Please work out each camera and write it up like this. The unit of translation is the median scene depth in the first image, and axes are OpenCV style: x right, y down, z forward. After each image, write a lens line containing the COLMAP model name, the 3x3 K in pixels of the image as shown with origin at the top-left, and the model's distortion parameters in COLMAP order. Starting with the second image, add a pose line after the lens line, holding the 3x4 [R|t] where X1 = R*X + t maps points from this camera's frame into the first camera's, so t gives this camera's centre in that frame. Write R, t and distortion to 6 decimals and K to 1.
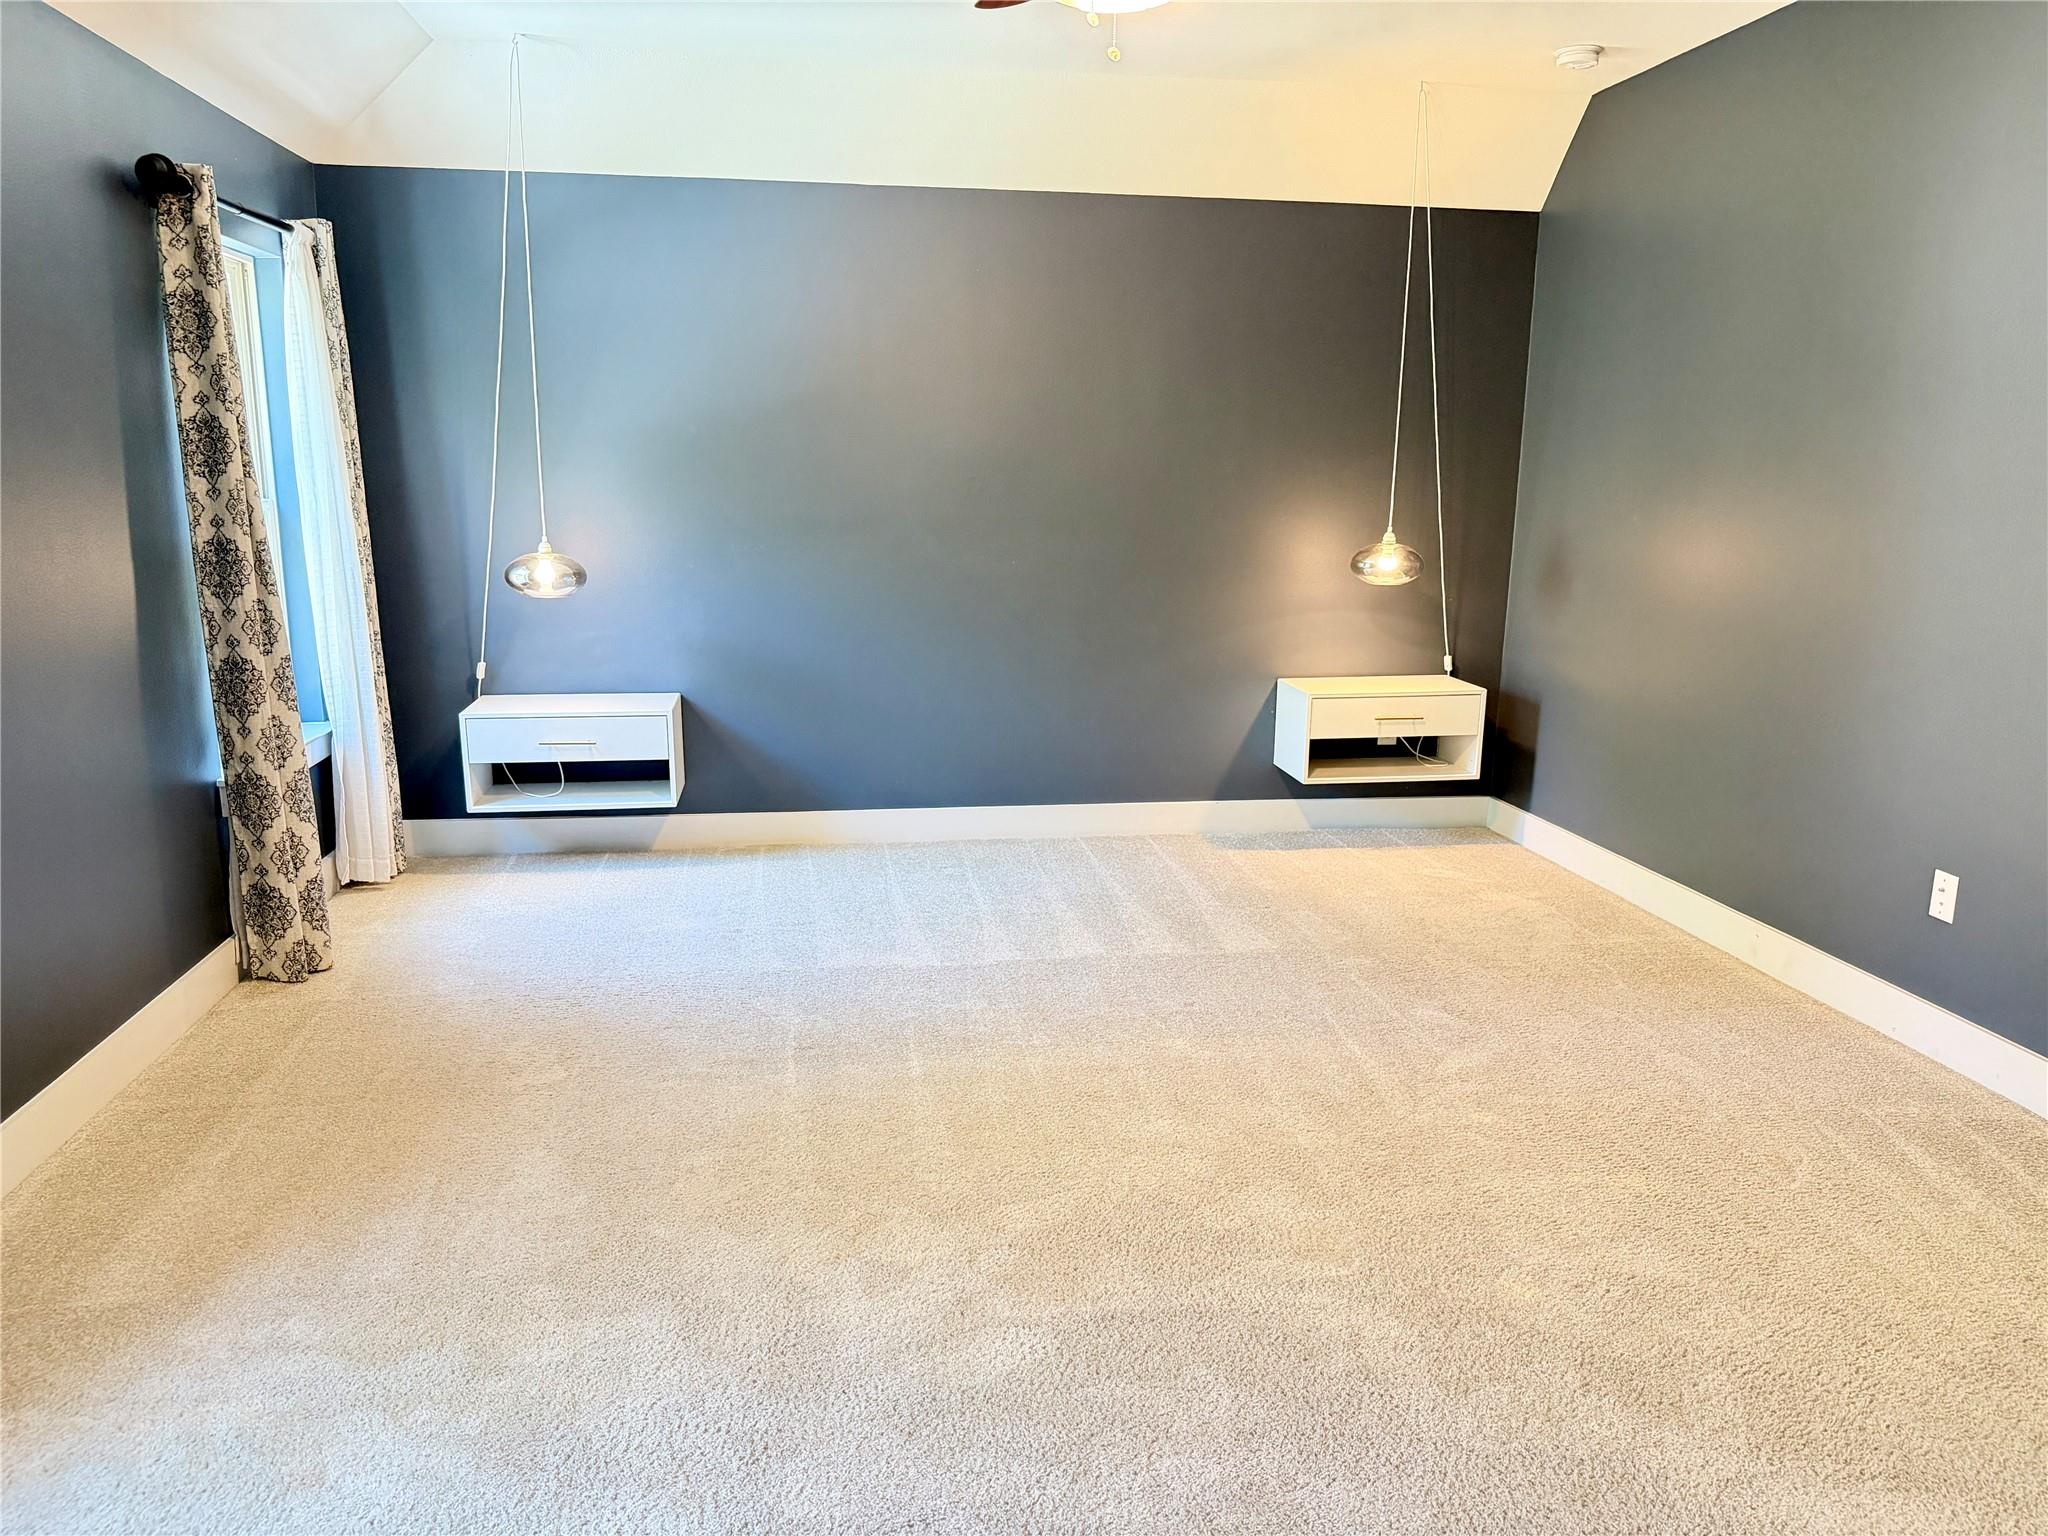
lens RADIAL K [[1440.9, 0, 1023.8], [0, 1440.9, 769.1], [0, 0, 1]] dist [0.031090, -0.024846]
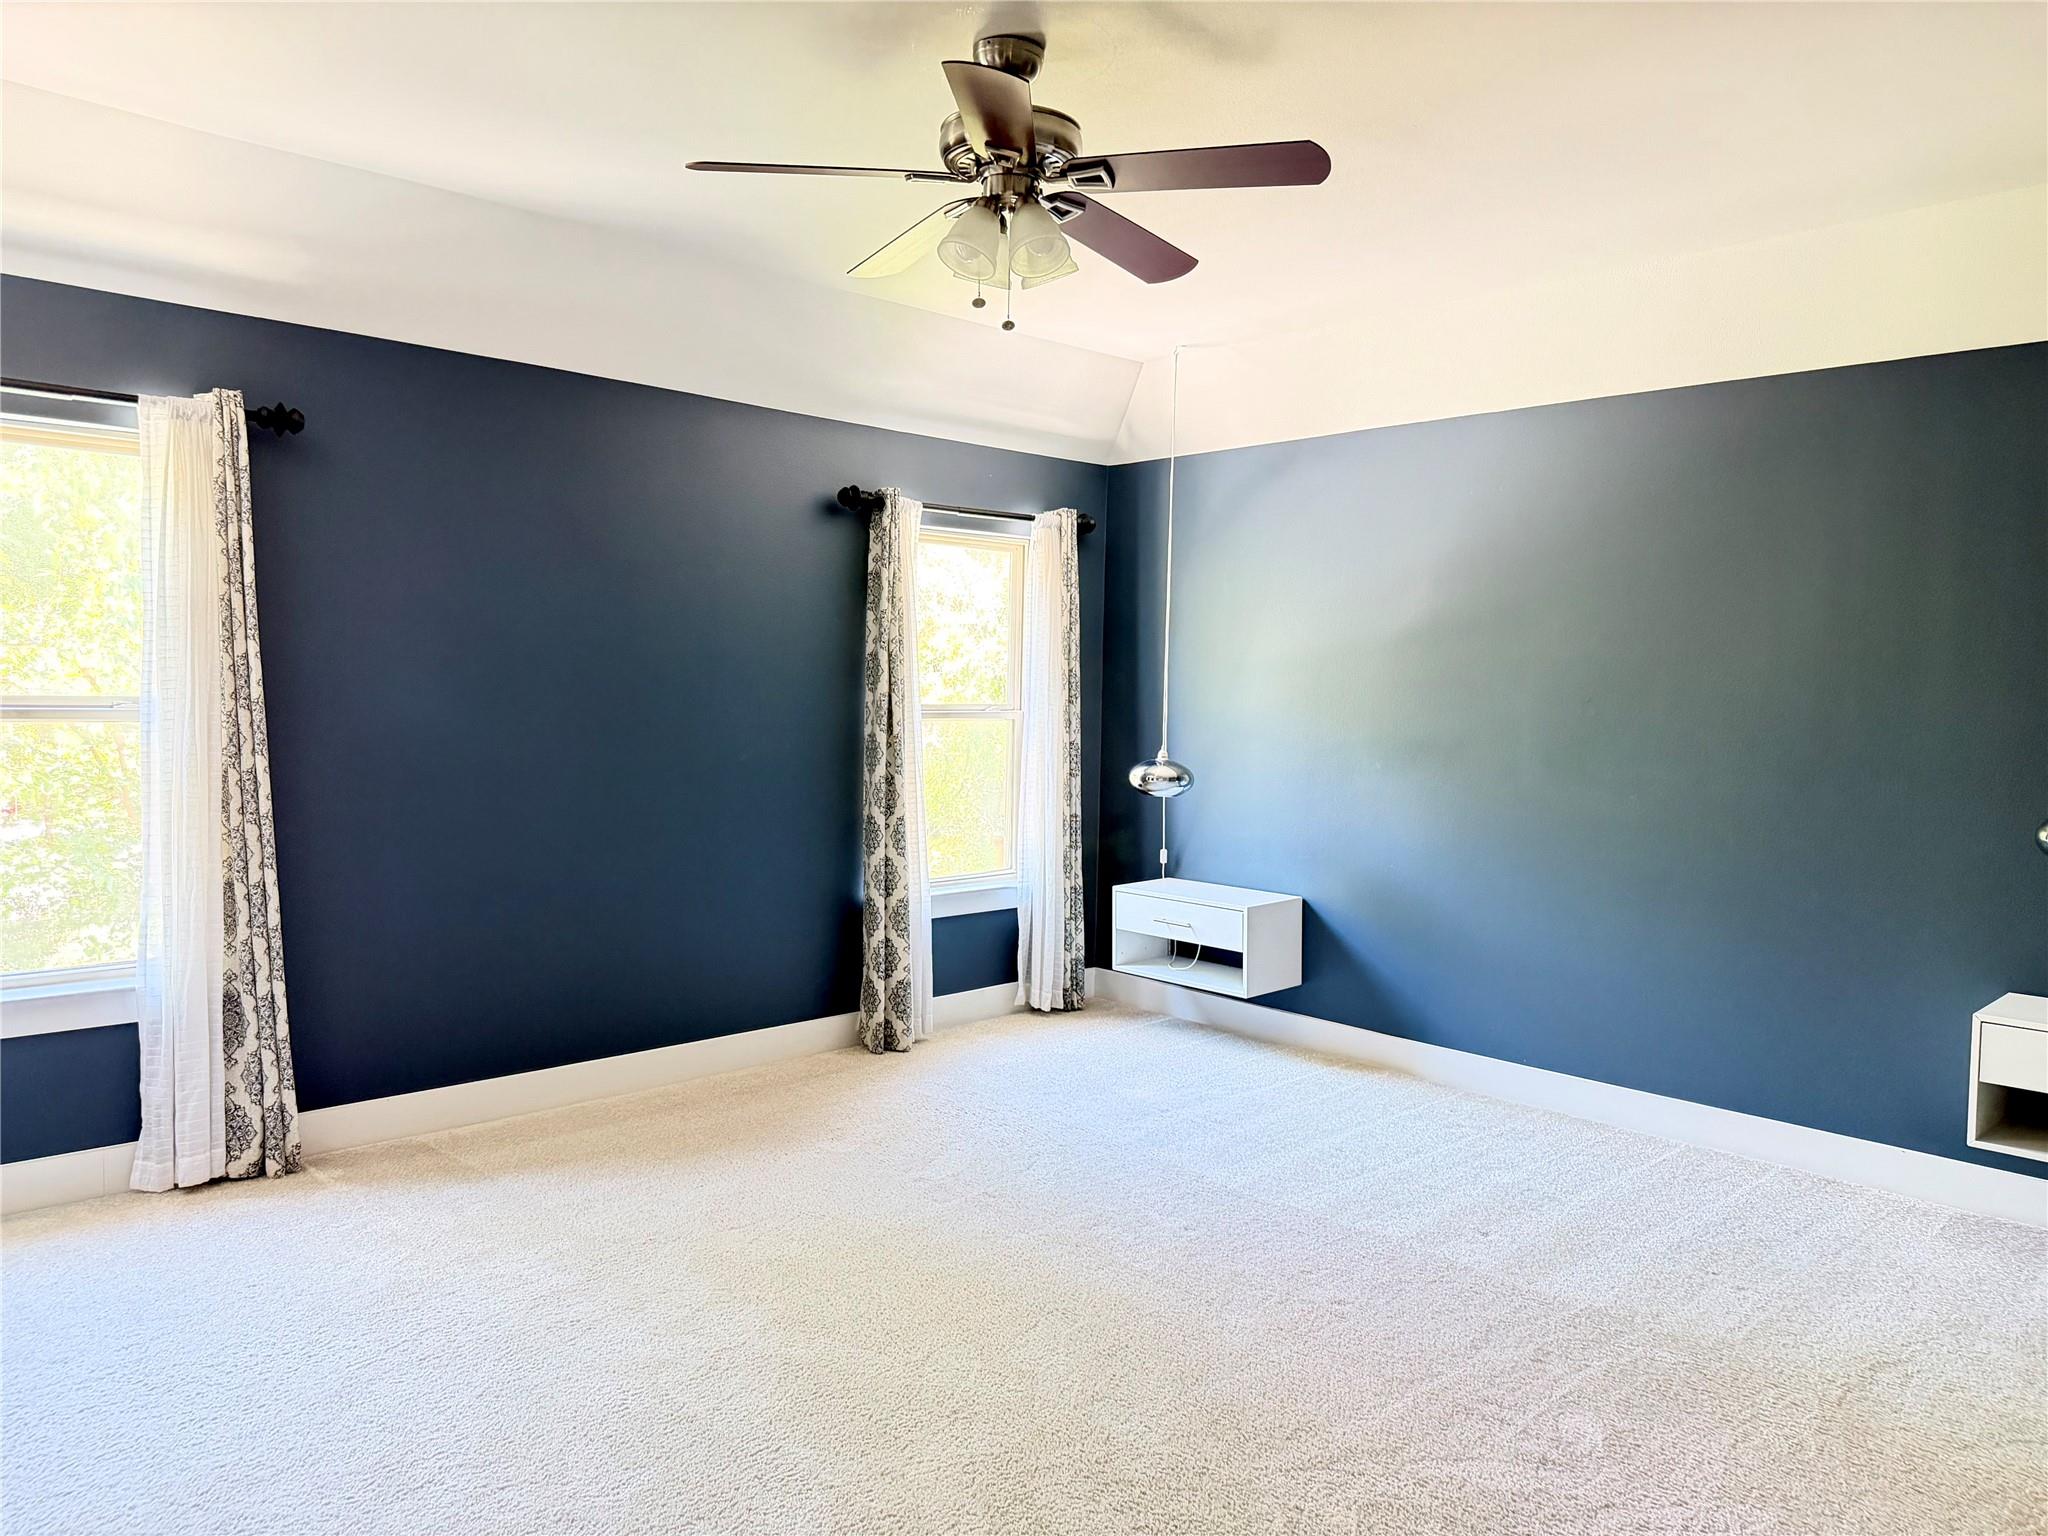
lens RADIAL K [[1440.9, 0, 1025.3], [0, 1440.9, 763.9], [0, 0, 1]] dist [0.031090, -0.024846]
pose [[0.569232, 0.052919, -0.820472, 0.596803], [-0.182180, 0.981238, -0.063105, -0.053313], [0.801739, 0.185395, 0.568193, 0.252257]]
